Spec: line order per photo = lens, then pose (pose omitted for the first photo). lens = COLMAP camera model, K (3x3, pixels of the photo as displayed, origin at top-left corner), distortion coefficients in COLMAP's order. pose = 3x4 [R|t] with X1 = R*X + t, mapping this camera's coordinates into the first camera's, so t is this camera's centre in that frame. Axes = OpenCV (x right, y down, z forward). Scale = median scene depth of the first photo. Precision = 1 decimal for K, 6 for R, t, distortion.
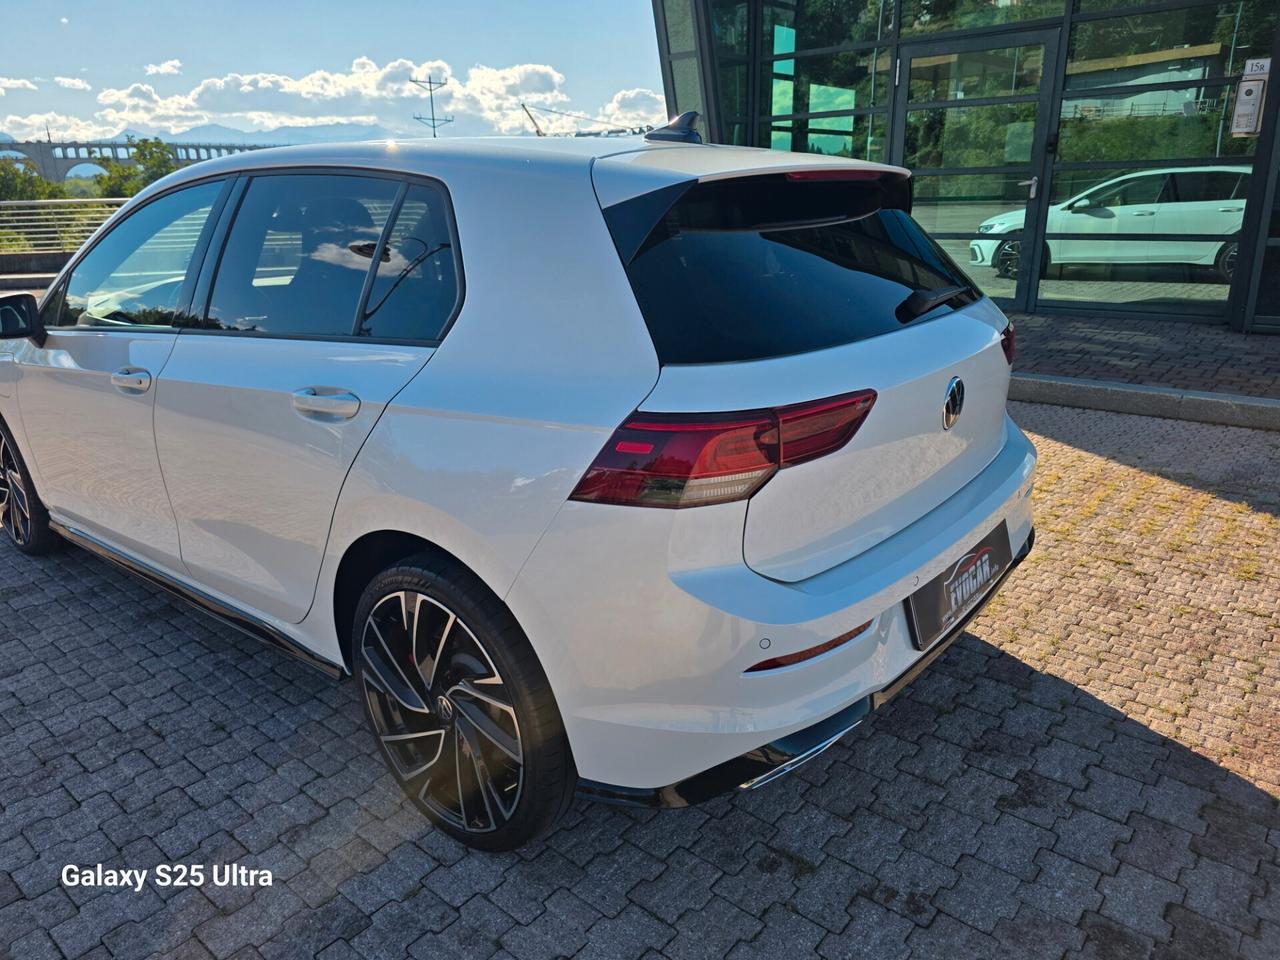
lens RADIAL K [[863.9, 0, 634.6], [0, 863.9, 490.8], [0, 0, 1]] dist [0.047551, -0.040286]
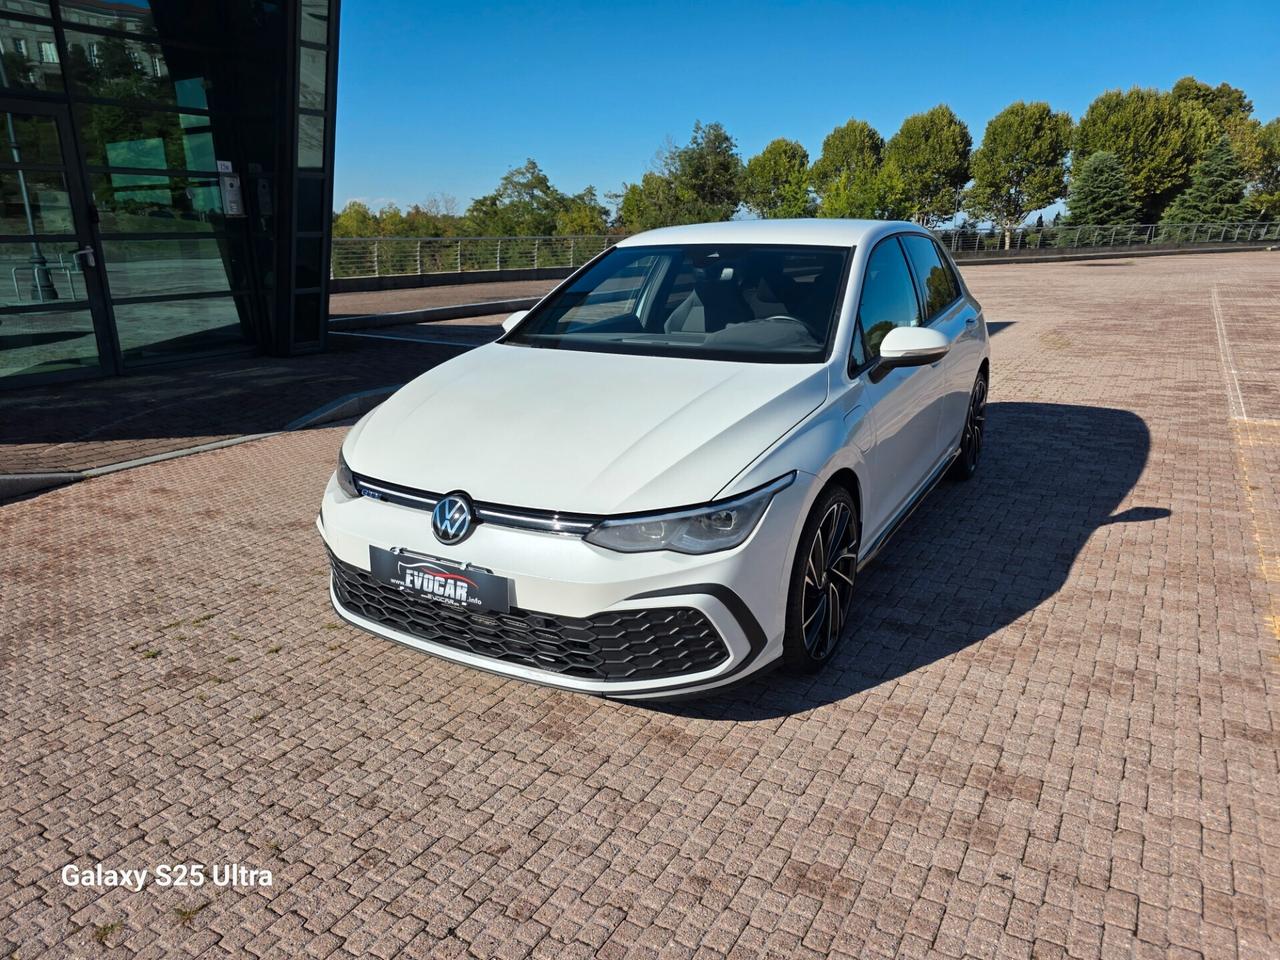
lens RADIAL K [[863.9, 0, 650.0], [0, 863.9, 517.8], [0, 0, 1]] dist [0.047551, -0.040286]
pose [[-0.174174, -0.284366, 0.942762, -2.738430], [0.336992, 0.882374, 0.328410, -0.749722], [-0.925257, 0.374904, -0.057857, 2.221820]]
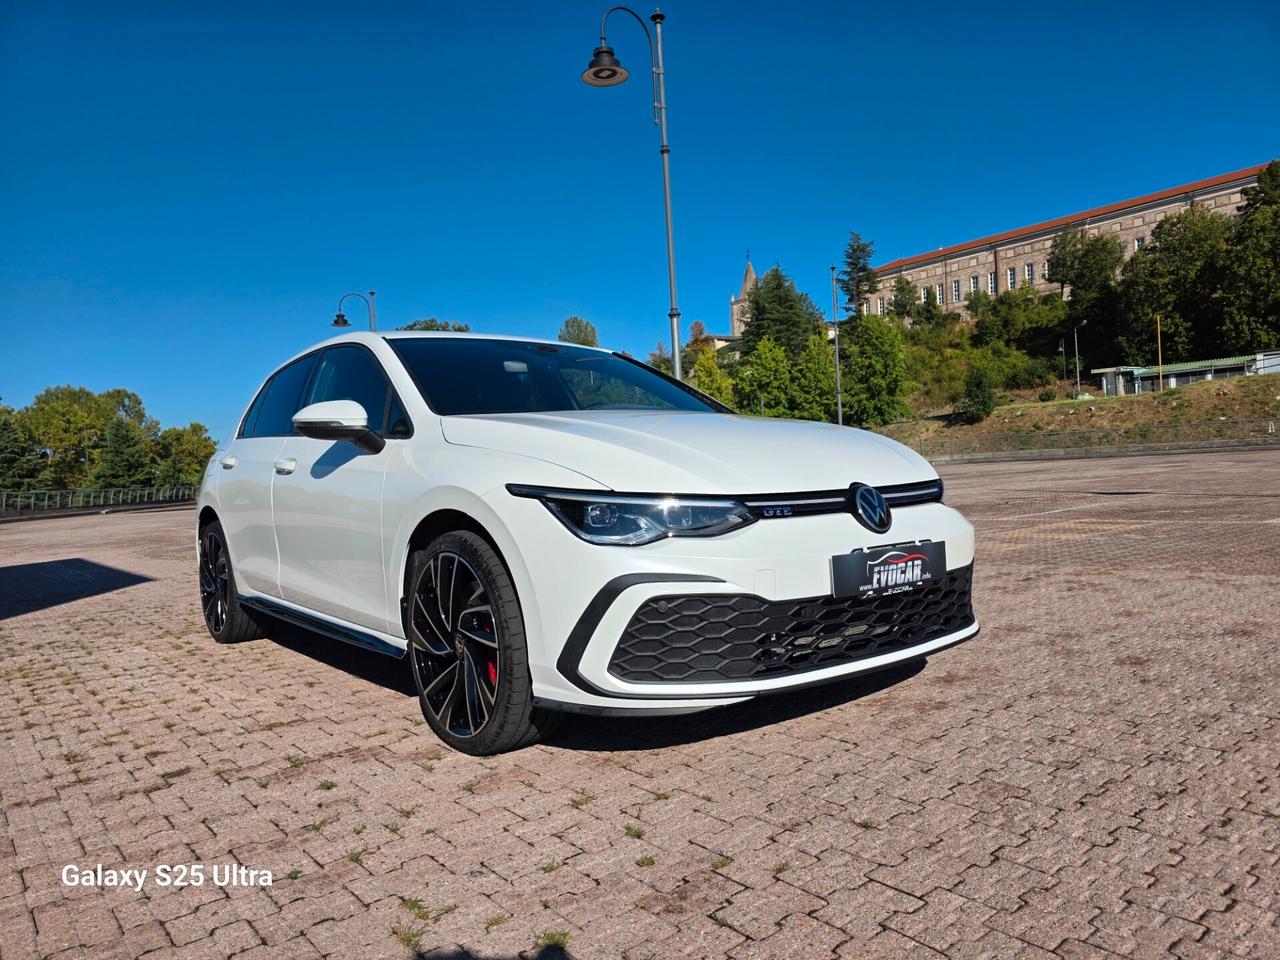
lens RADIAL K [[868.8, 0, 645.9], [0, 868.8, 497.5], [0, 0, 1]] dist [0.034968, -0.035252]
pose [[-0.981617, 0.071305, 0.177040, -1.283090], [0.130090, 0.928704, 0.347254, -0.925278], [-0.139657, 0.363901, -0.920908, 3.705202]]
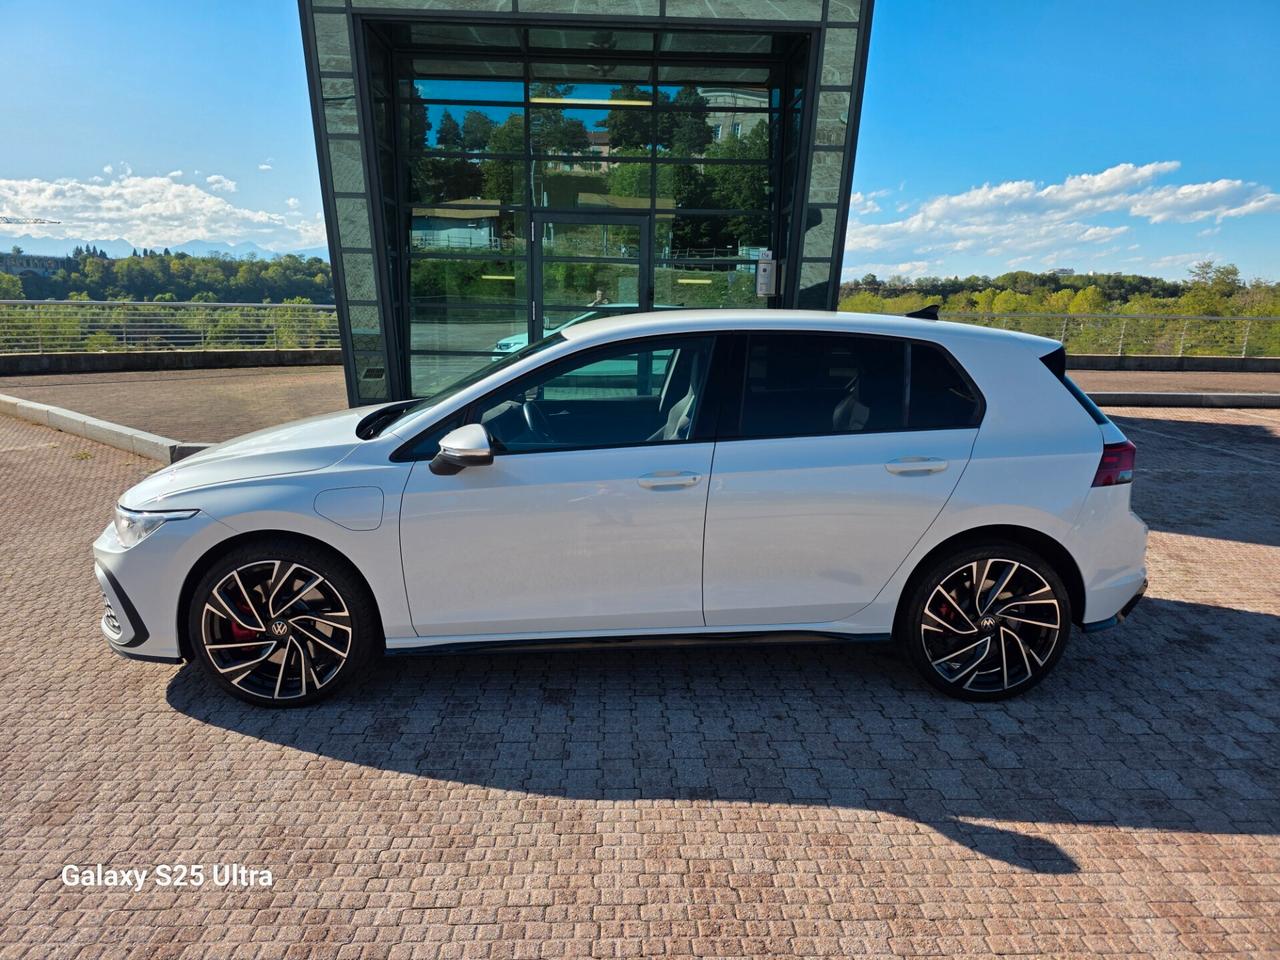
lens RADIAL K [[863.9, 0, 637.6], [0, 863.9, 480.9], [0, 0, 1]] dist [0.047551, -0.040286]
pose [[0.738391, -0.103837, 0.666331, -1.940379], [0.189849, 0.980119, -0.057645, -0.077605], [-0.647098, 0.169067, 0.743425, 0.072009]]
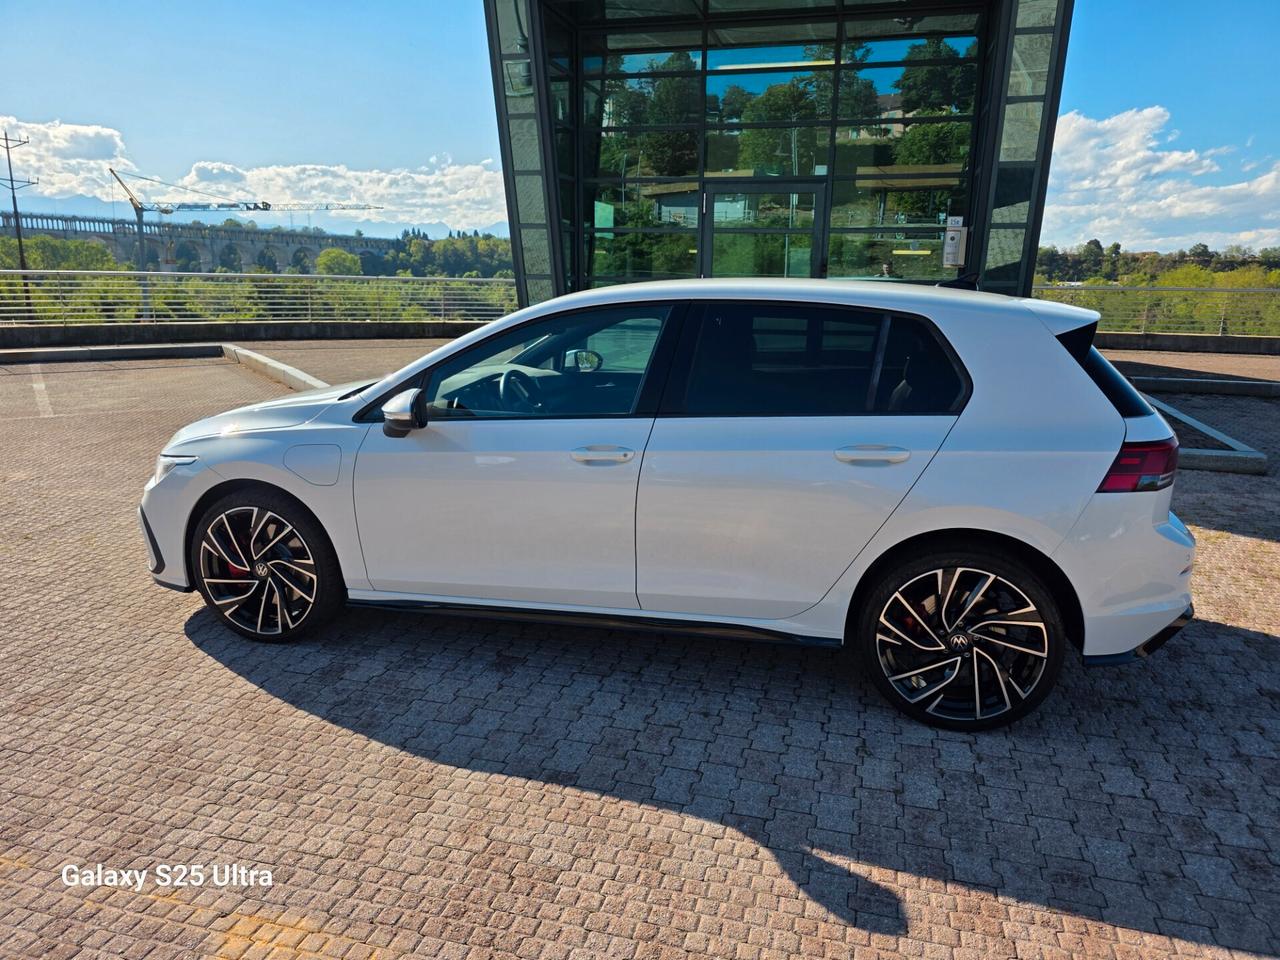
lens RADIAL K [[863.9, 0, 651.6], [0, 863.9, 482.6], [0, 0, 1]] dist [0.047551, -0.040286]
pose [[0.900477, -0.067507, 0.429633, -1.377624], [0.108814, 0.991430, -0.072285, 0.016275], [-0.421072, 0.111841, 0.900106, -0.214526]]
